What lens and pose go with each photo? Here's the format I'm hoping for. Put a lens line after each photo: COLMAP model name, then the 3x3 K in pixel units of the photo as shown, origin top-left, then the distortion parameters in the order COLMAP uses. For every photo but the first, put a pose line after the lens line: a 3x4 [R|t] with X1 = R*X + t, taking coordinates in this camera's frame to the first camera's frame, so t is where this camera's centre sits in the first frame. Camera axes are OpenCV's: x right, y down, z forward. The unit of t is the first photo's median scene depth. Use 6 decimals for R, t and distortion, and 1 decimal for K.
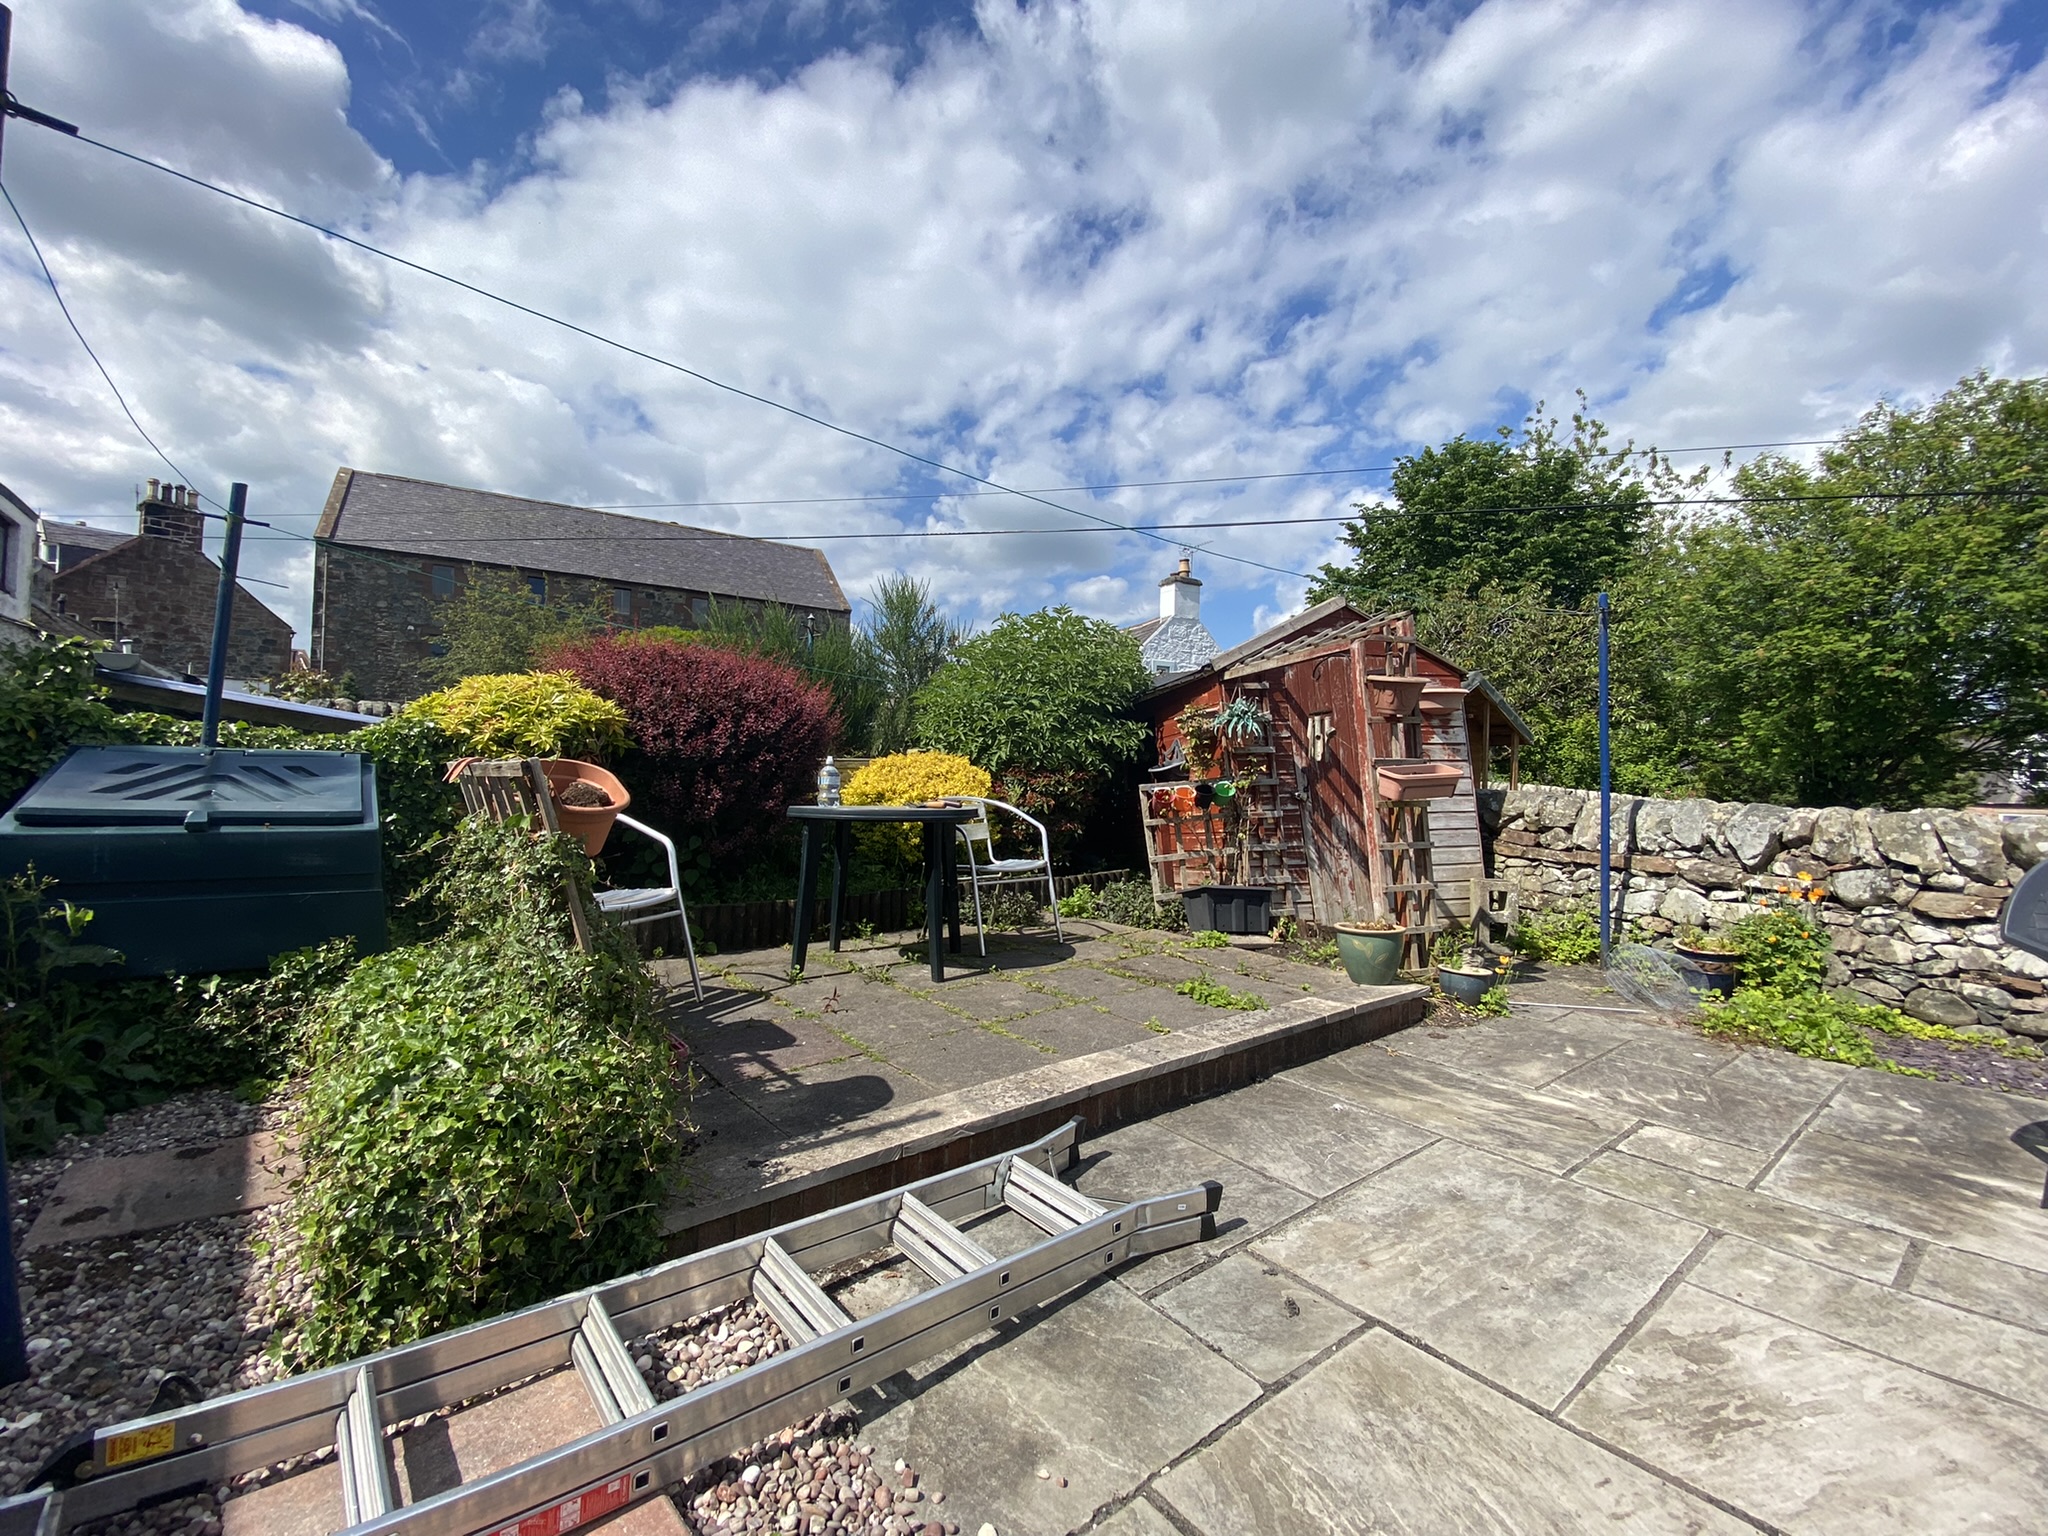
lens RADIAL K [[827.6, 0, 1025.1], [0, 827.6, 728.2], [0, 0, 1]] dist [-0.000925, 0.000048]
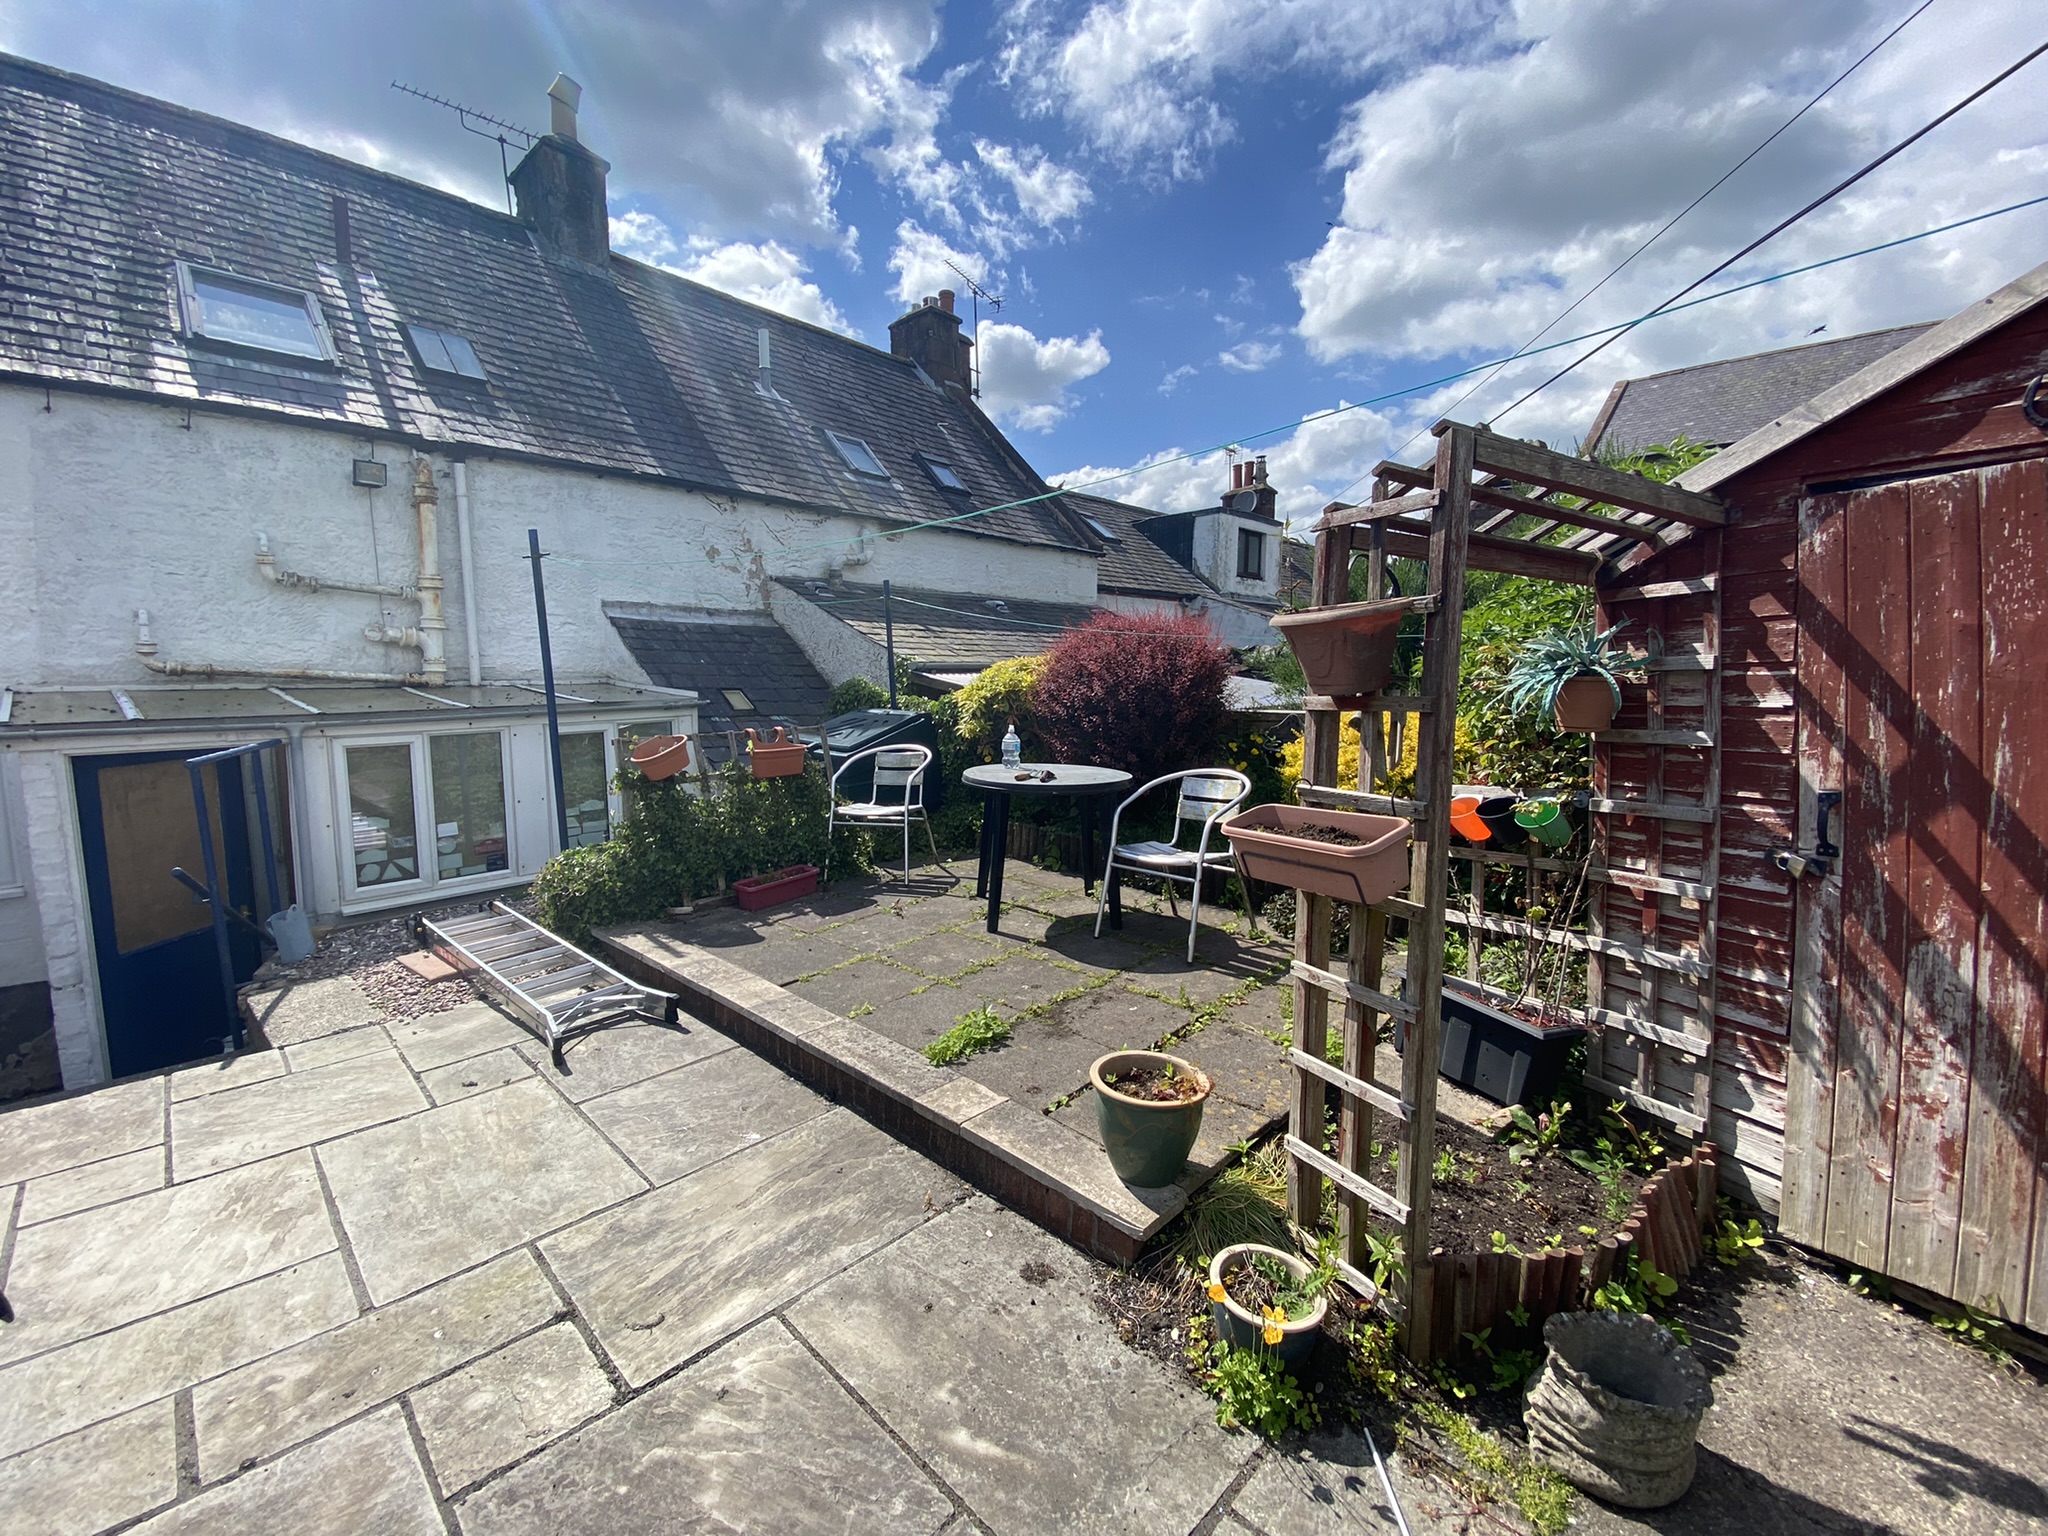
lens RADIAL K [[839.8, 0, 1026.0], [0, 839.8, 750.6], [0, 0, 1]] dist [-0.000355, -0.000499]
pose [[0.150288, 0.086165, -0.984880, 1.286292], [0.059966, 0.993566, 0.096075, -0.057502], [0.986822, -0.073498, 0.144154, 1.153093]]
